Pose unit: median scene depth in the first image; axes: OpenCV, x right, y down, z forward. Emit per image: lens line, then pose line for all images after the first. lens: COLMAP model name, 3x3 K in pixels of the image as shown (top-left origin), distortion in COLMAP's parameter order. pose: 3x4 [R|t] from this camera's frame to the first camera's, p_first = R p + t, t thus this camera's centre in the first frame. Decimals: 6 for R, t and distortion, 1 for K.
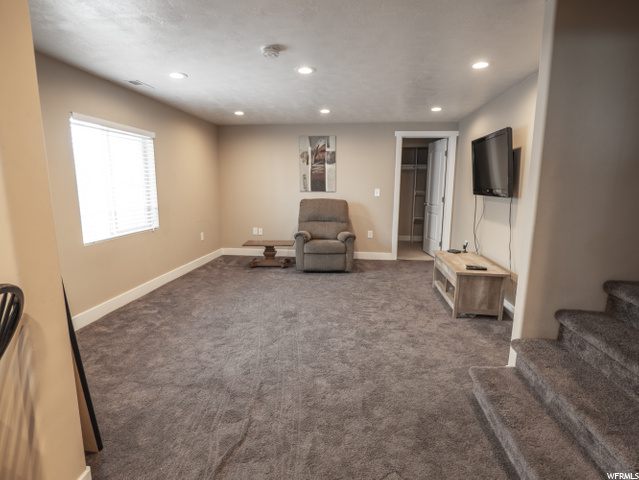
lens RADIAL K [[333.7, 0, 319.5], [0, 333.7, 240.0], [0, 0, 1]] dist [-0.014805, 0.001141]
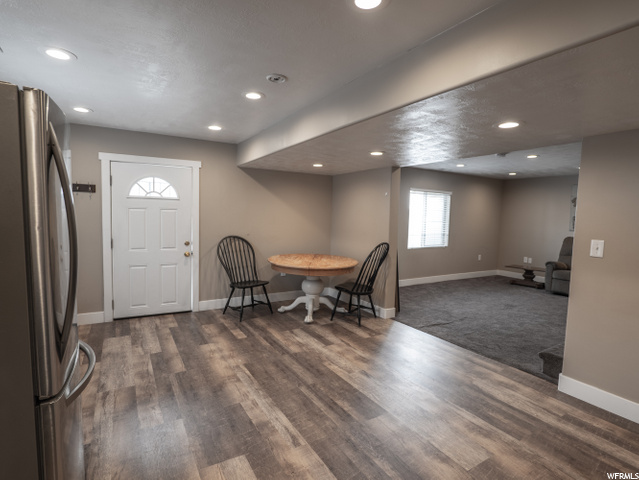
lens RADIAL K [[333.7, 0, 319.5], [0, 333.7, 240.0], [0, 0, 1]] dist [-0.014805, 0.001141]
pose [[0.607574, 0.069688, -0.791200, 0.497541], [-0.154211, 0.987538, -0.031439, 0.090919], [0.779149, 0.141113, 0.610749, -0.596679]]
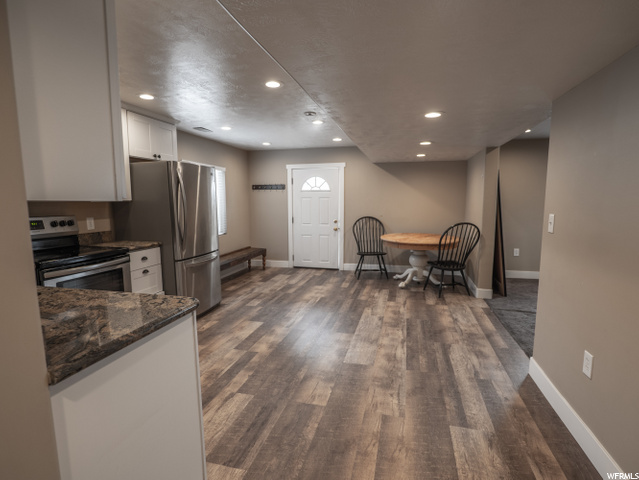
lens RADIAL K [[333.7, 0, 319.5], [0, 333.7, 240.0], [0, 0, 1]] dist [-0.014805, 0.001141]
pose [[-0.133715, 0.107857, -0.985133, 0.977646], [-0.161570, 0.978387, 0.129049, 0.023530], [0.977760, 0.176424, -0.113399, -0.096582]]
